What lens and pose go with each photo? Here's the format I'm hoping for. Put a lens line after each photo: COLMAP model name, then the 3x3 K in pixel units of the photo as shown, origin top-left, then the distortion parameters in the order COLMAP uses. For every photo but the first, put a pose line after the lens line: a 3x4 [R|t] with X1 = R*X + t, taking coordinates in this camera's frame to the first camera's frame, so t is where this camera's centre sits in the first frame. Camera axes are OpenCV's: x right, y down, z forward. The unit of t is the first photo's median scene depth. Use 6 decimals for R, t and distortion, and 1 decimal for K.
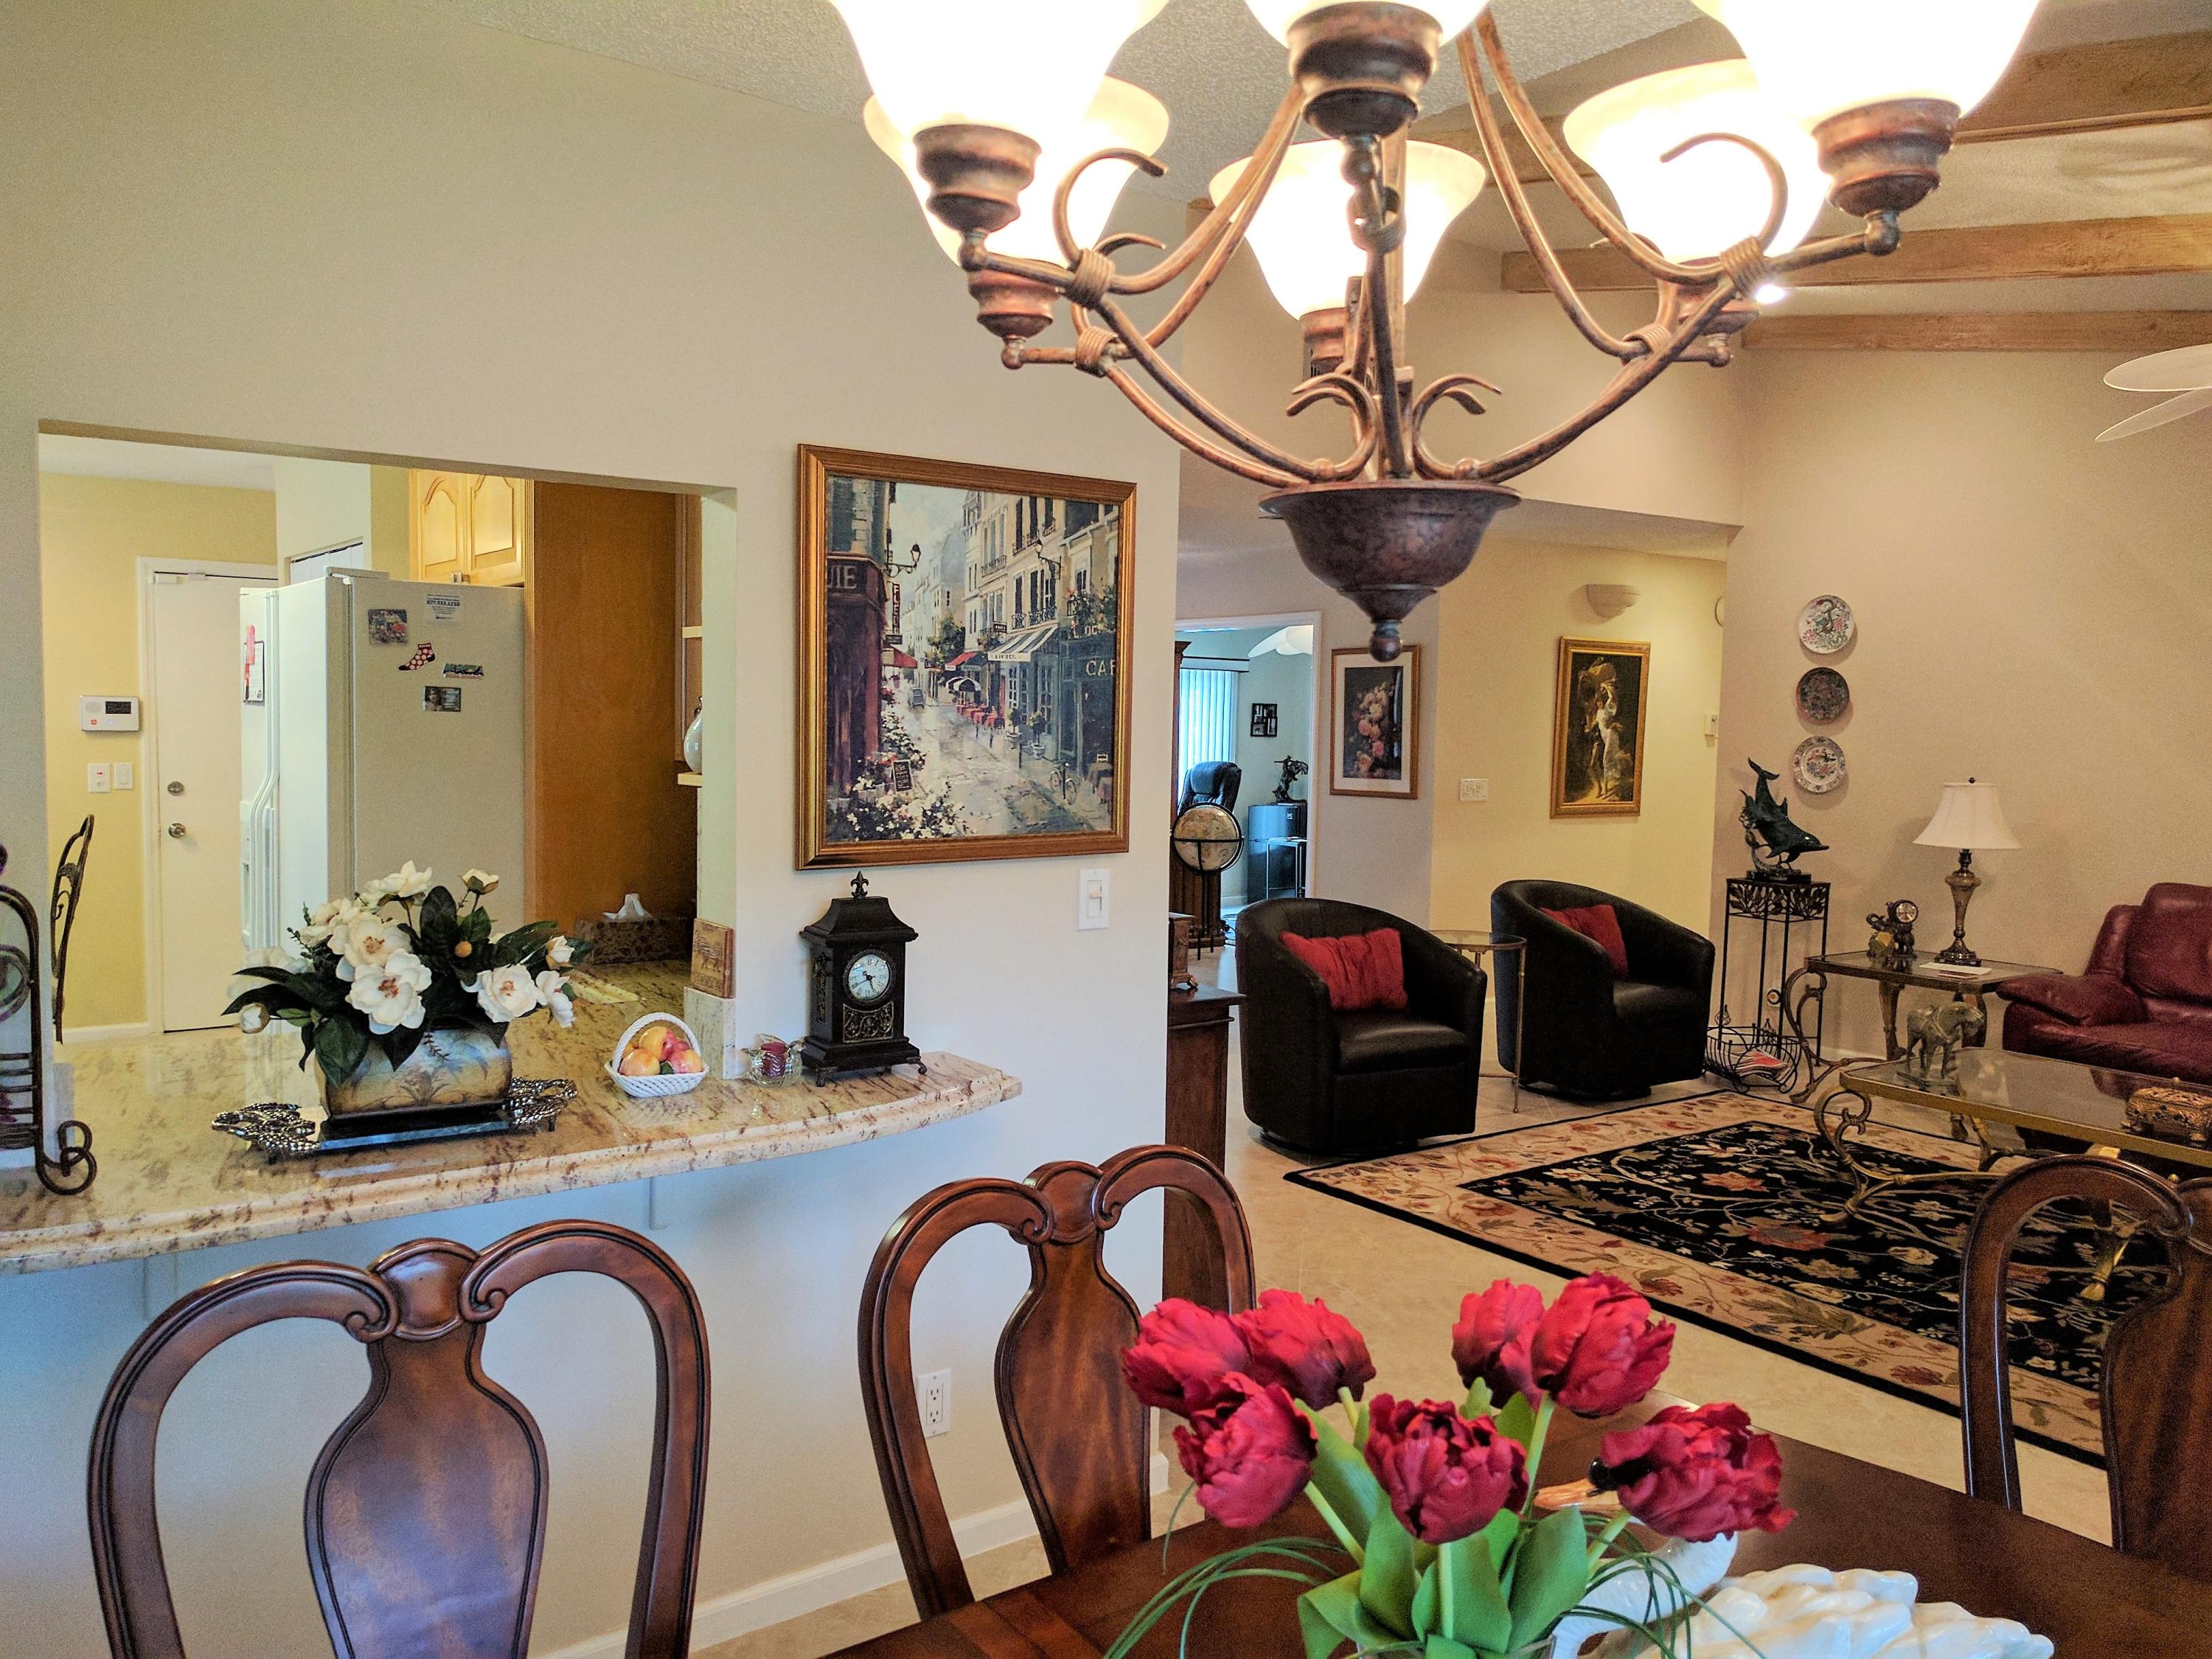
lens RADIAL K [[1665.0, 0, 1112.1], [0, 1665.0, 823.2], [0, 0, 1]] dist [0.020220, 0.004440]
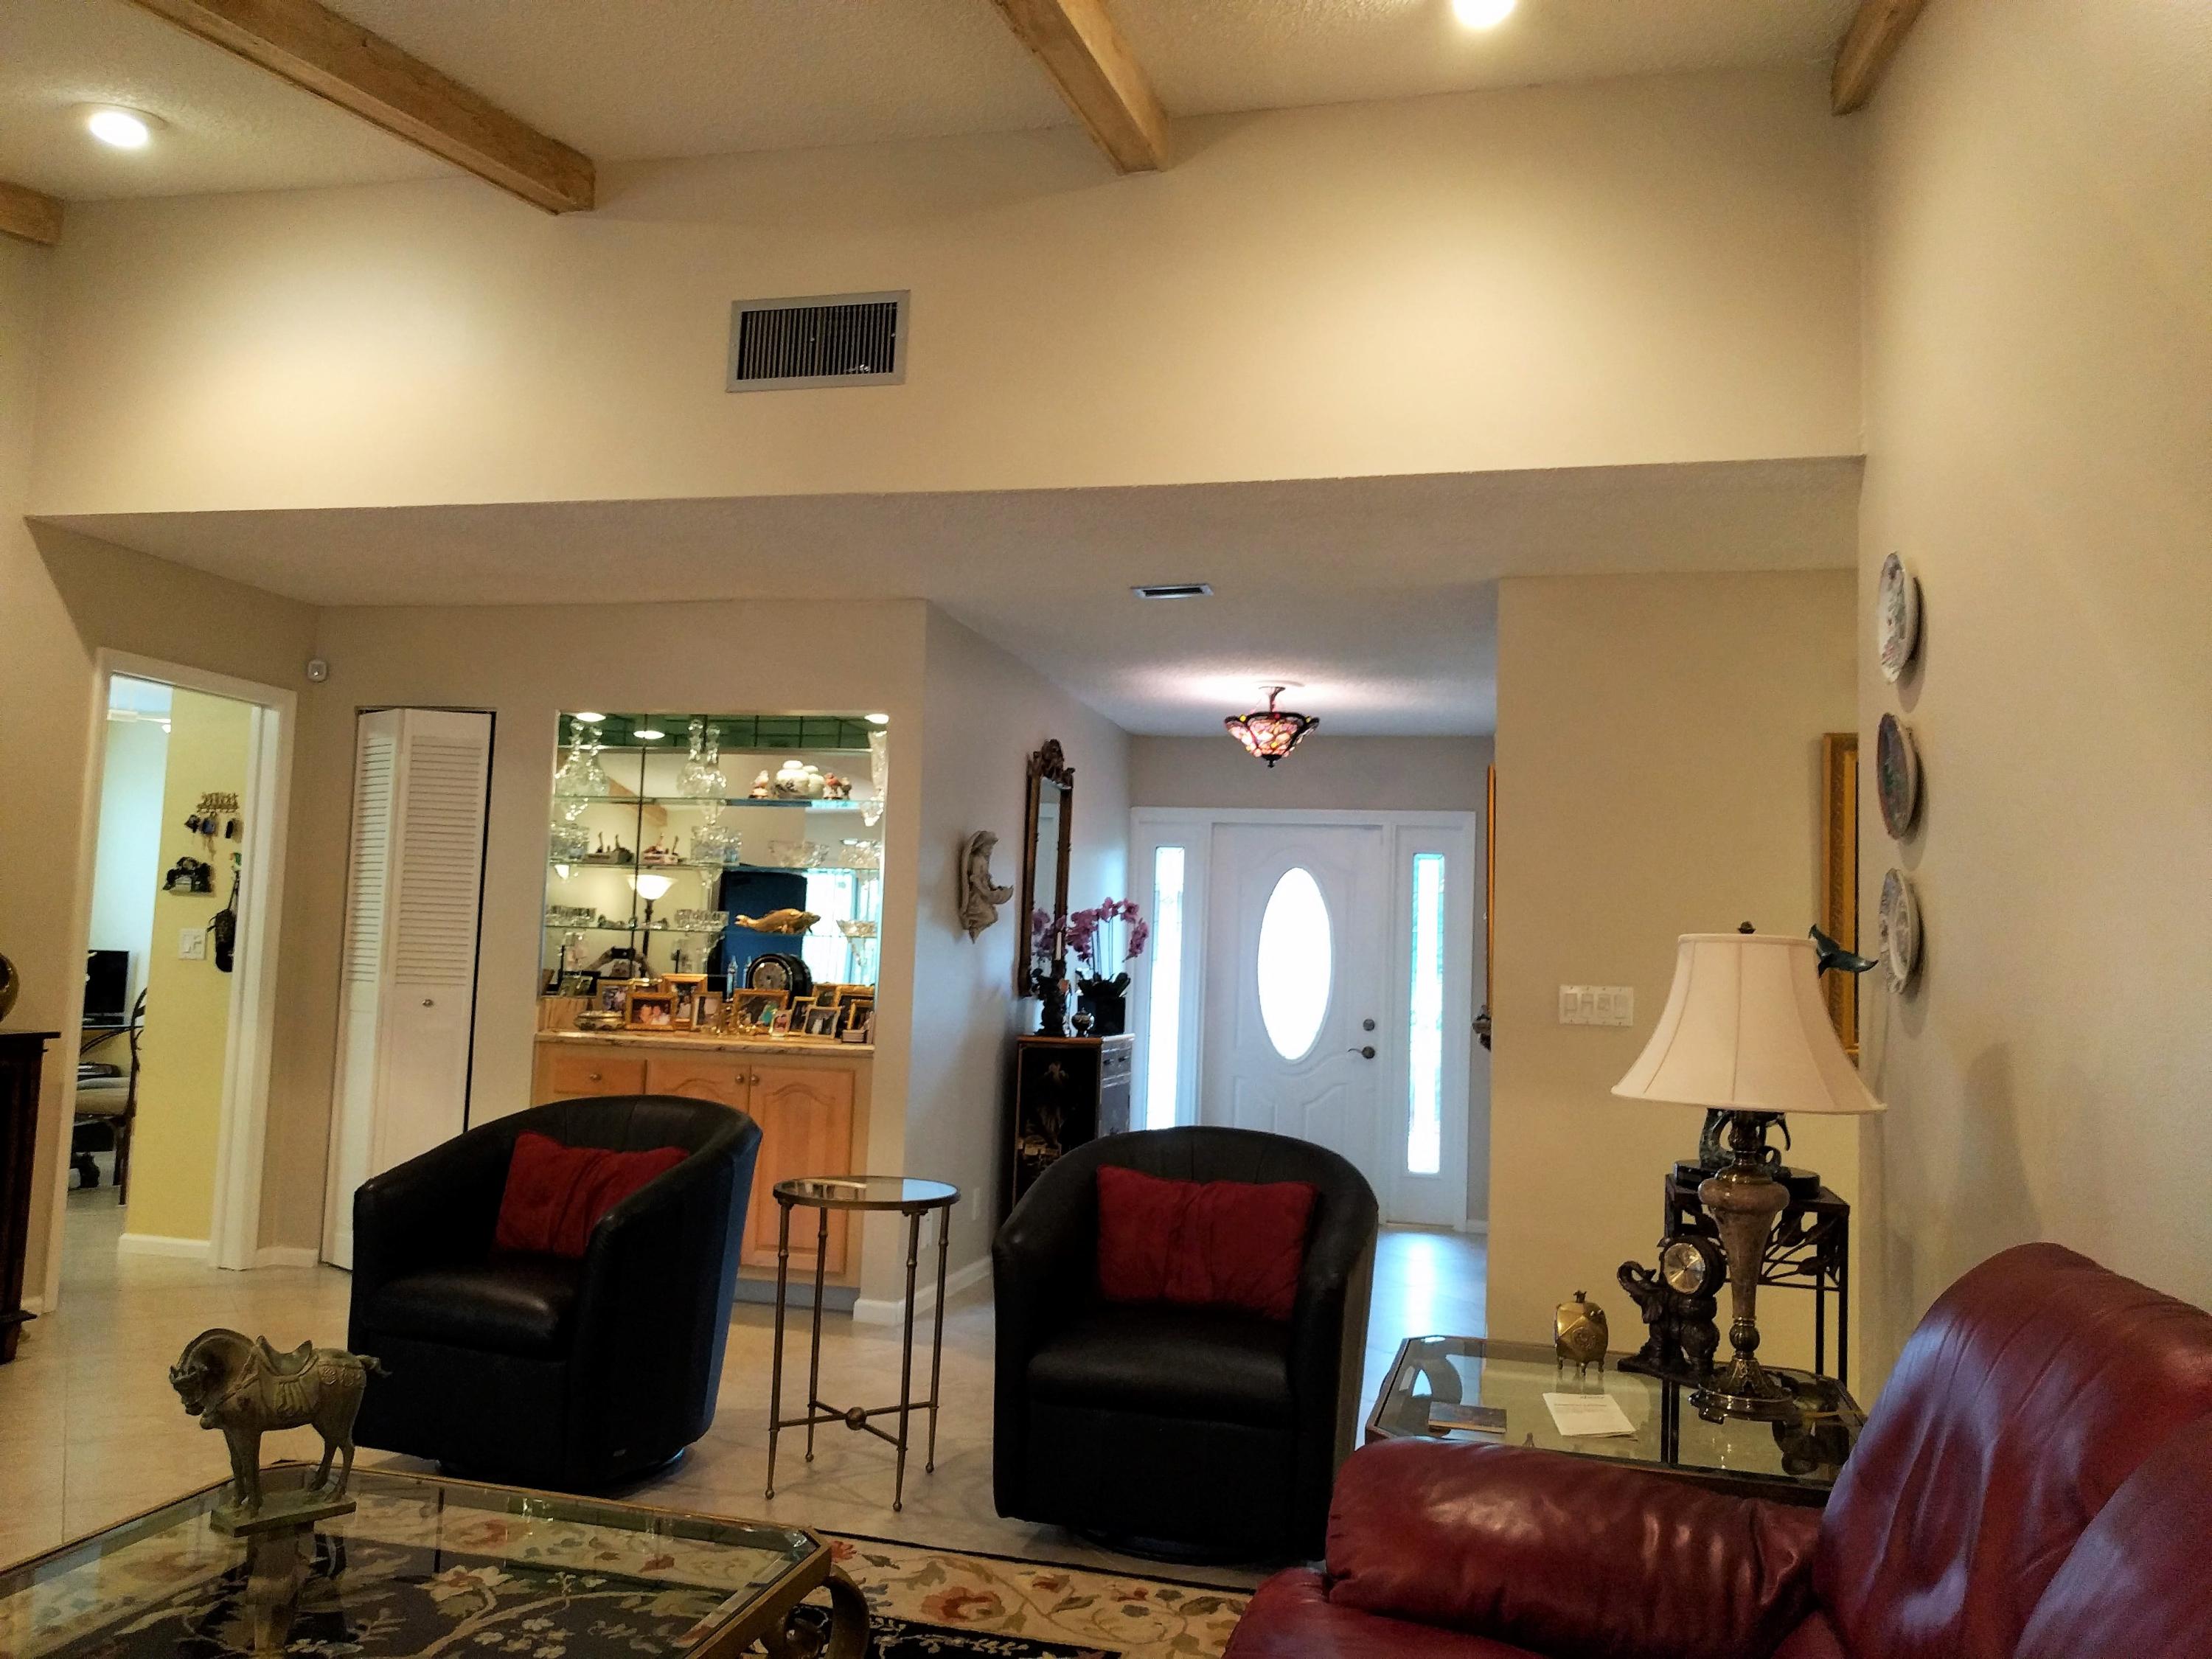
lens RADIAL K [[1666.0, 0, 1106.5], [0, 1666.0, 831.9], [0, 0, 1]] dist [0.004181, 0.012359]
pose [[0.636551, -0.056816, -0.769139, 1.051778], [-0.076110, 0.987787, -0.135958, 0.023714], [0.767470, 0.145084, 0.624452, 0.943421]]
